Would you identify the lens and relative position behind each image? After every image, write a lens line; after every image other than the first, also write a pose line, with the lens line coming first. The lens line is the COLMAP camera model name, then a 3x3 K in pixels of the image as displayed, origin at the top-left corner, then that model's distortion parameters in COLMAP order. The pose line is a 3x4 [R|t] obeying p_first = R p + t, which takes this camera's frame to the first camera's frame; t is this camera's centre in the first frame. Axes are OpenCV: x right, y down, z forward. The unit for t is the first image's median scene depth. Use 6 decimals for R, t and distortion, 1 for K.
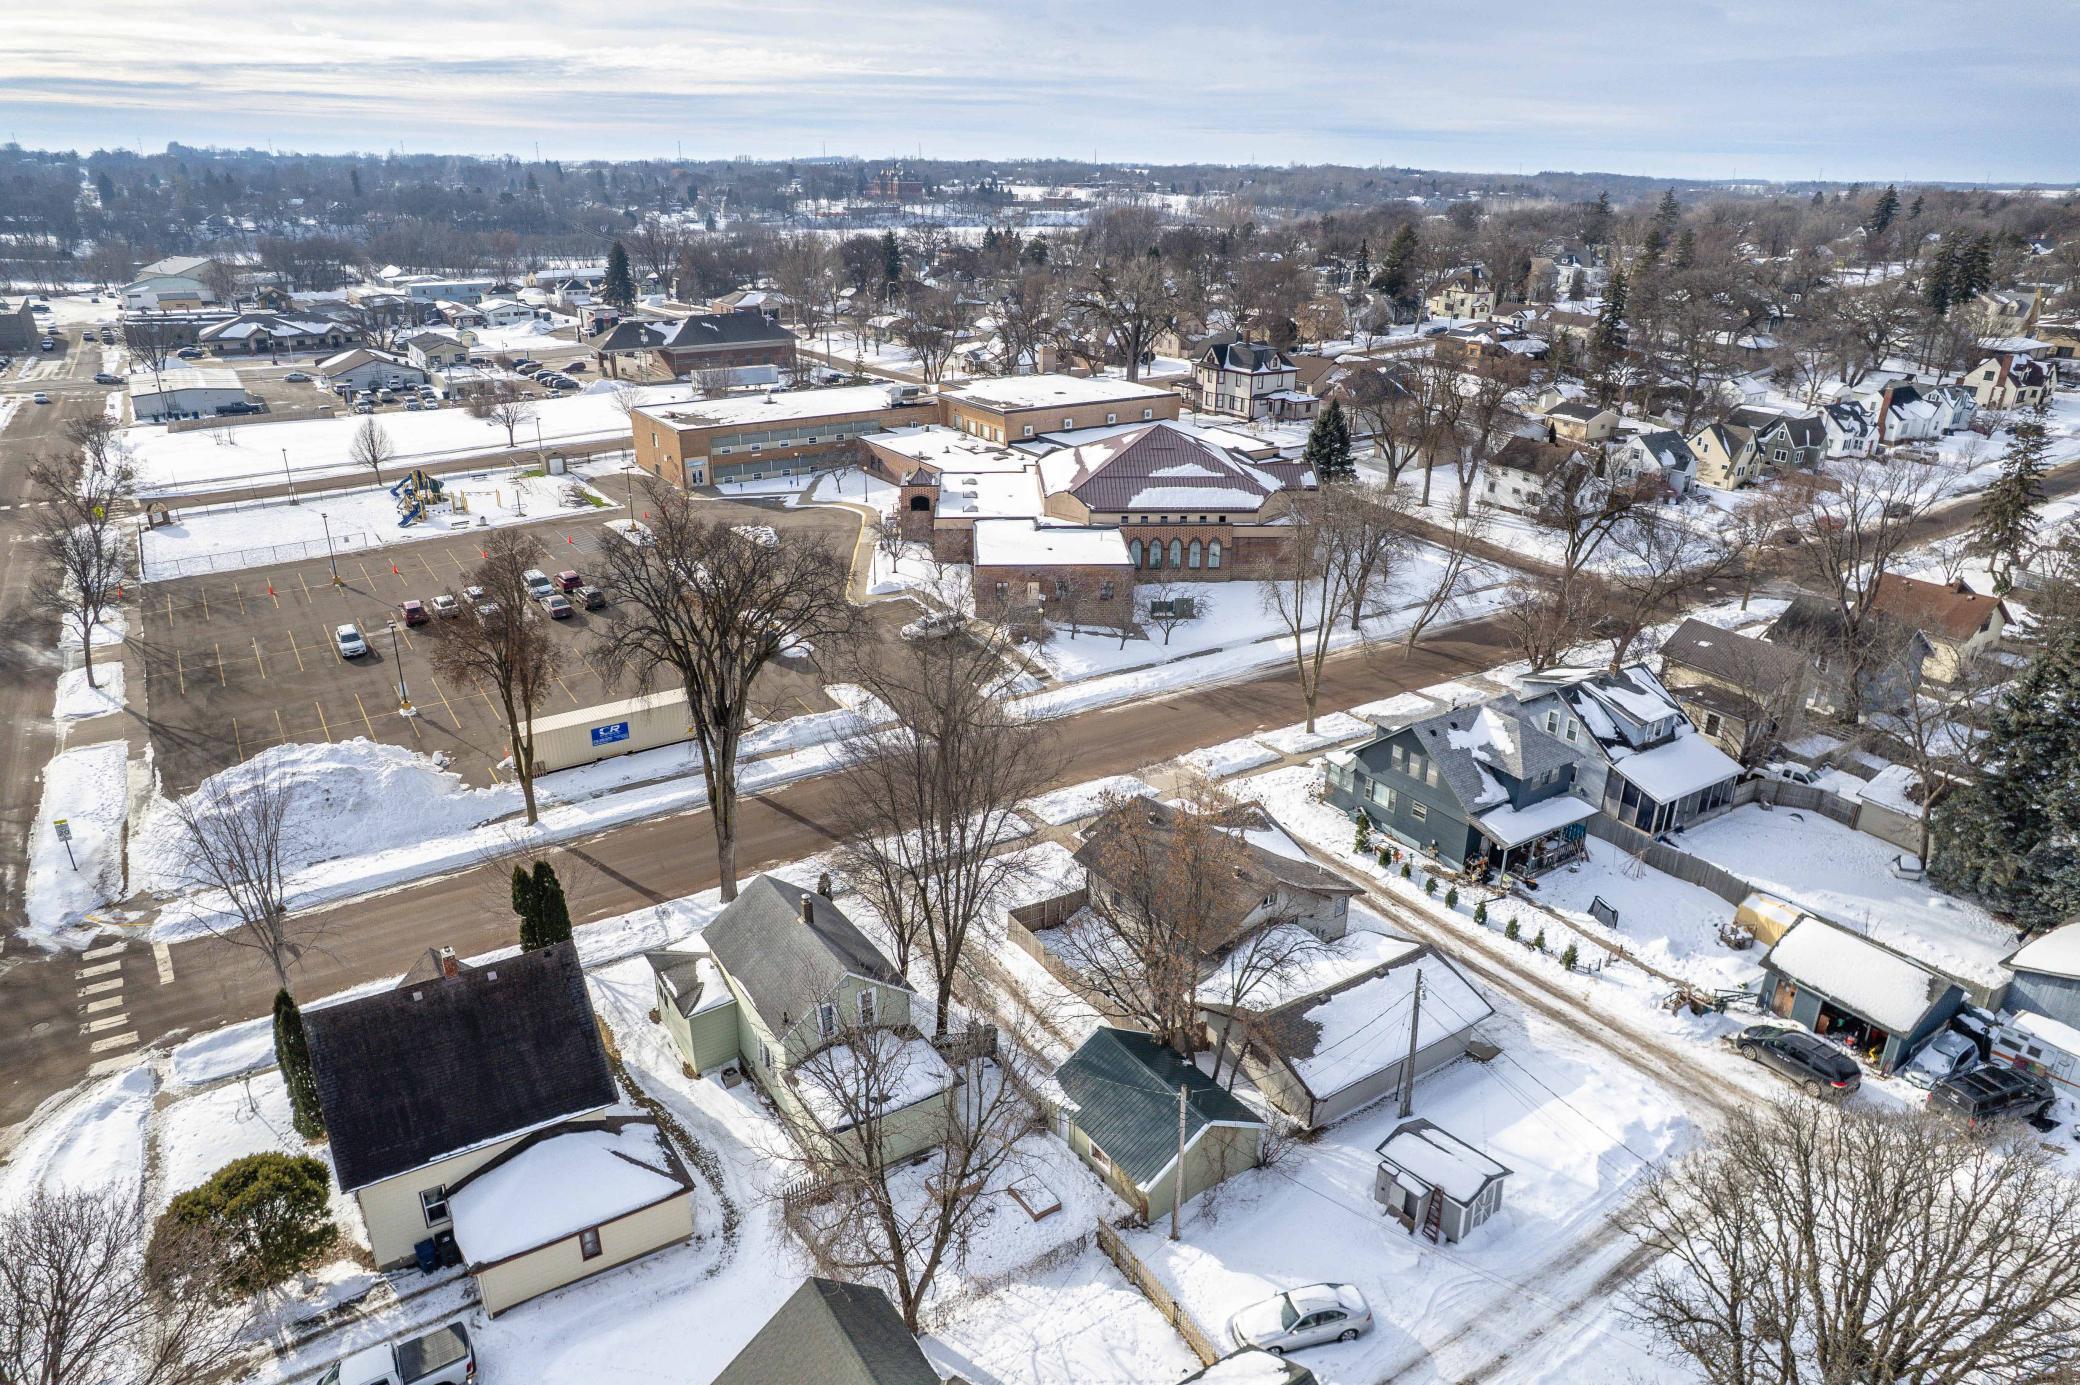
lens RADIAL K [[1333.7, 0, 1040.0], [0, 1333.7, 692.5], [0, 0, 1]] dist [-0.087241, 0.077575]
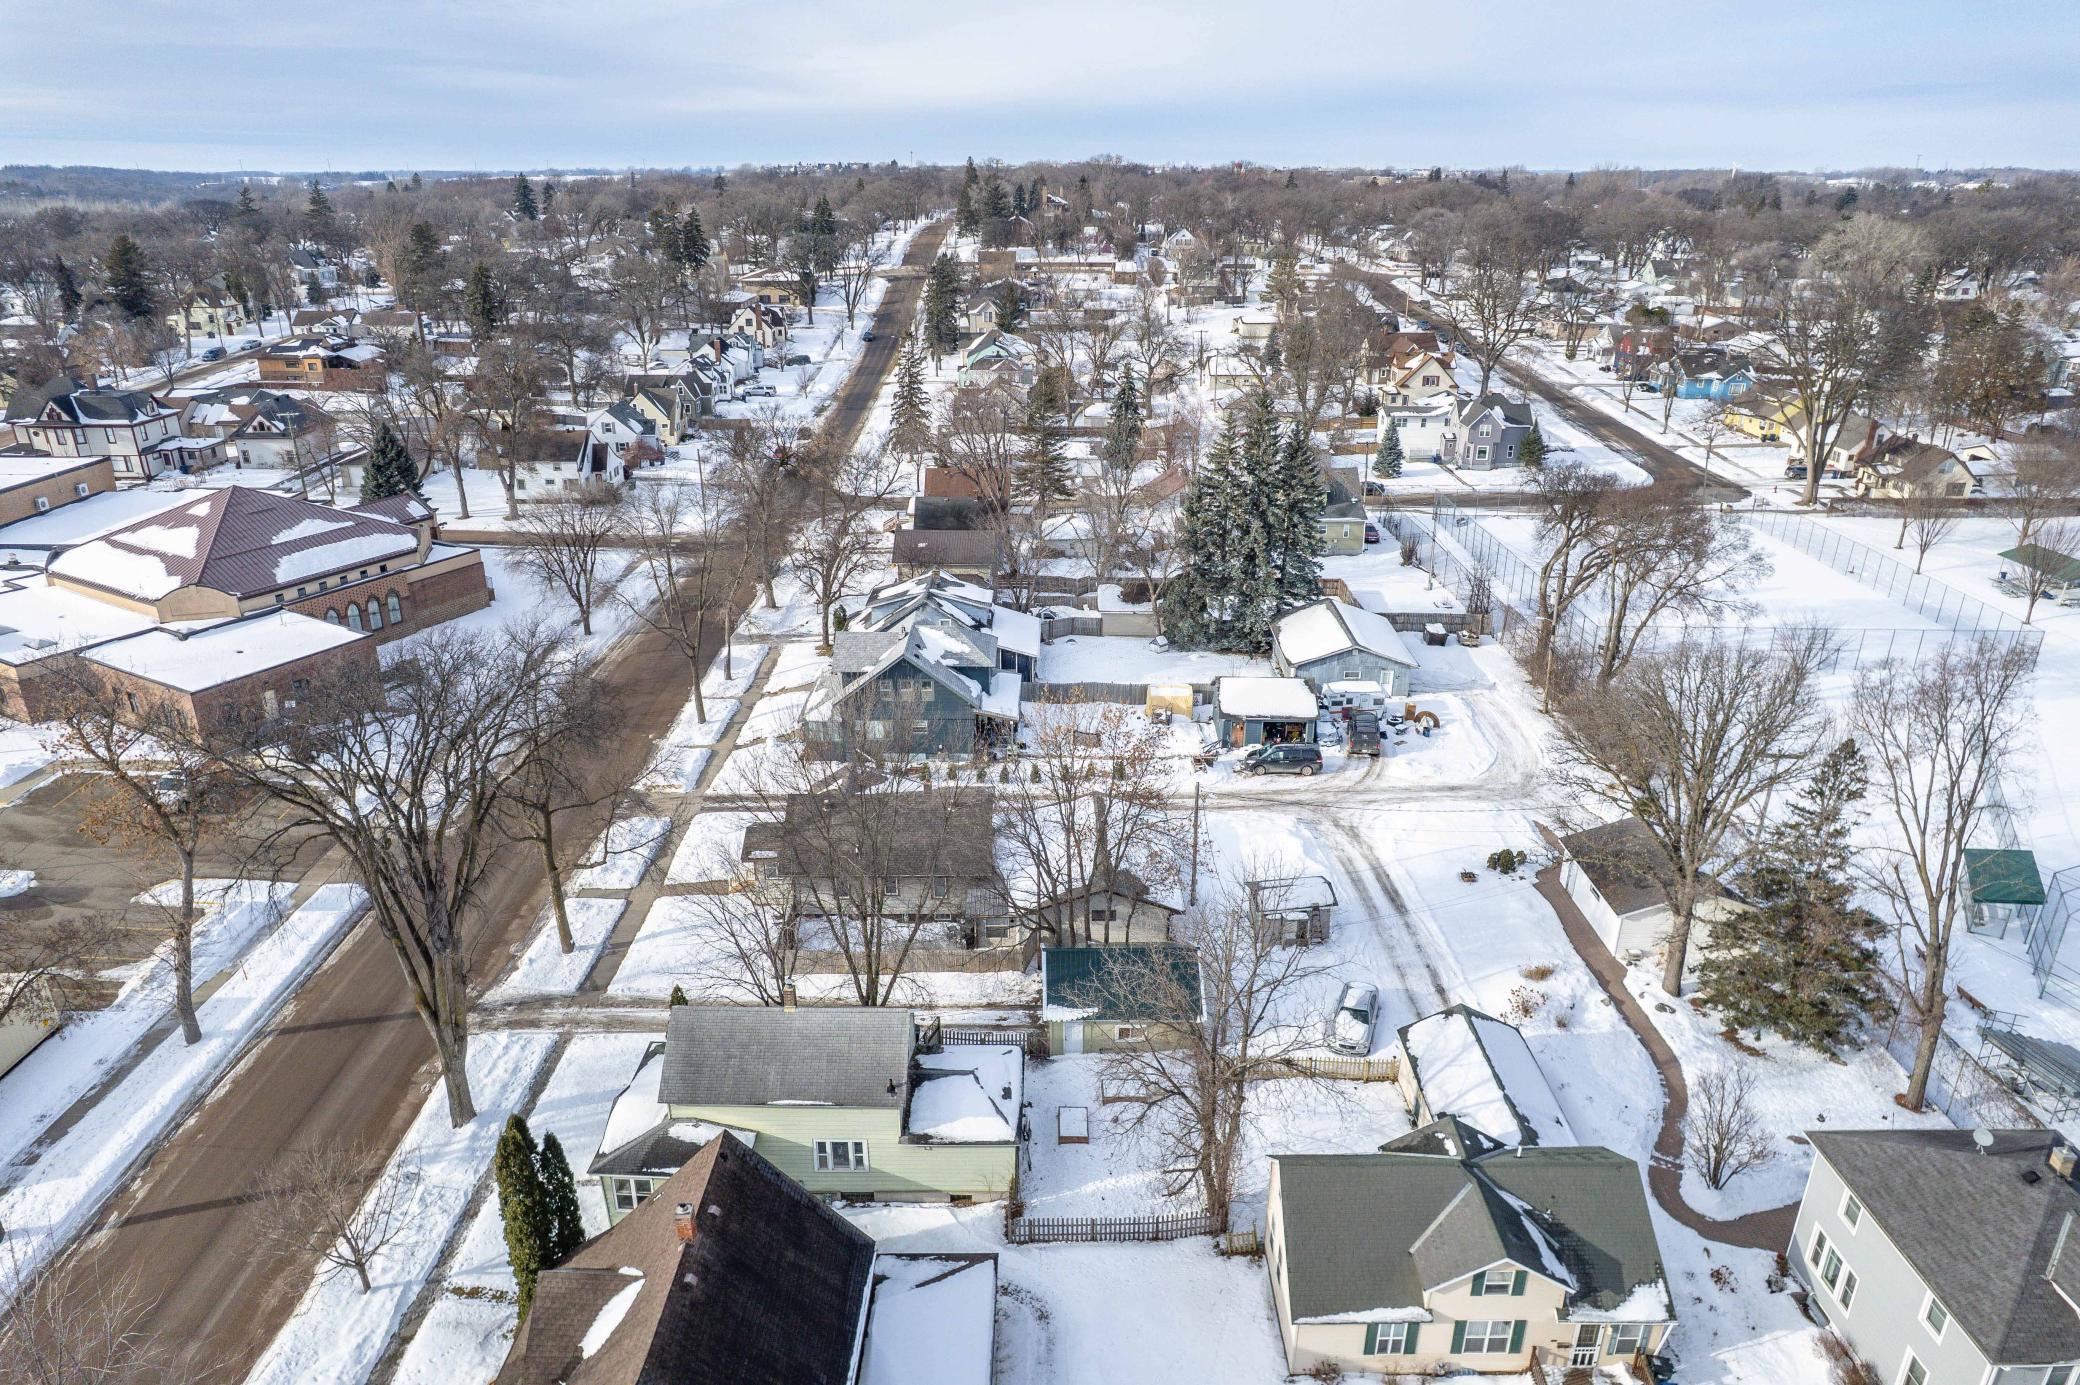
lens RADIAL K [[1333.7, 0, 1040.0], [0, 1333.7, 692.5], [0, 0, 1]] dist [-0.087241, 0.077575]
pose [[0.542885, -0.318770, 0.776957, -0.331760], [0.314998, 0.934907, 0.163475, -0.057444], [-0.778494, 0.155992, 0.607959, 0.133181]]
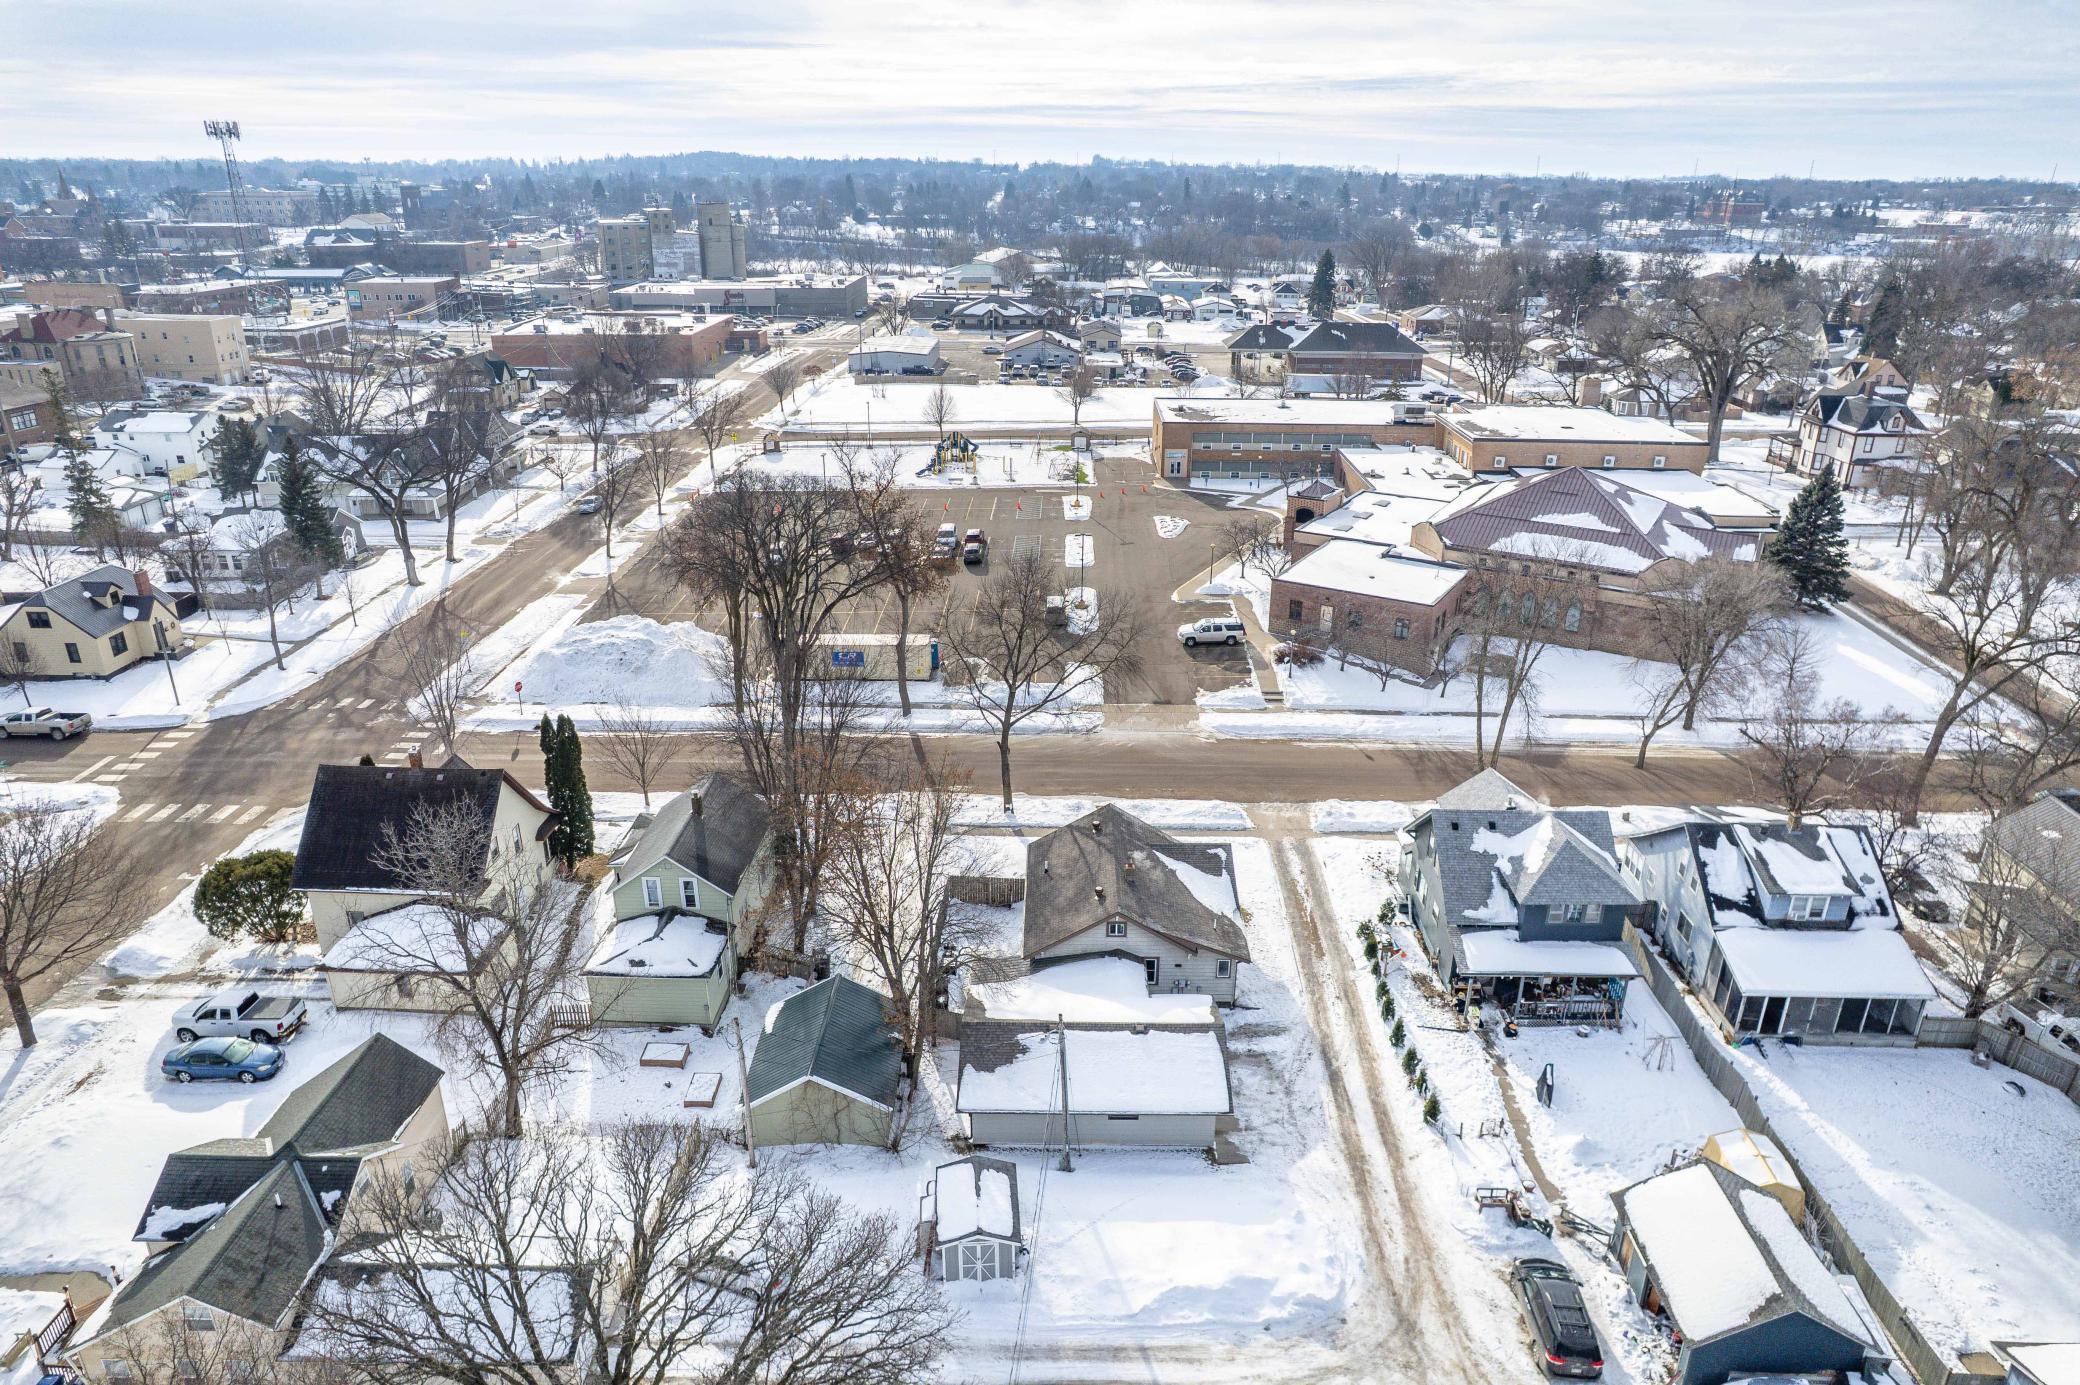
lens RADIAL K [[1333.7, 0, 1040.0], [0, 1333.7, 692.5], [0, 0, 1]] dist [-0.087241, 0.077575]
pose [[0.824689, 0.204714, -0.527238, 0.307004], [-0.209713, 0.976427, 0.051098, -0.024835], [0.525270, 0.068429, 0.848180, 0.075563]]
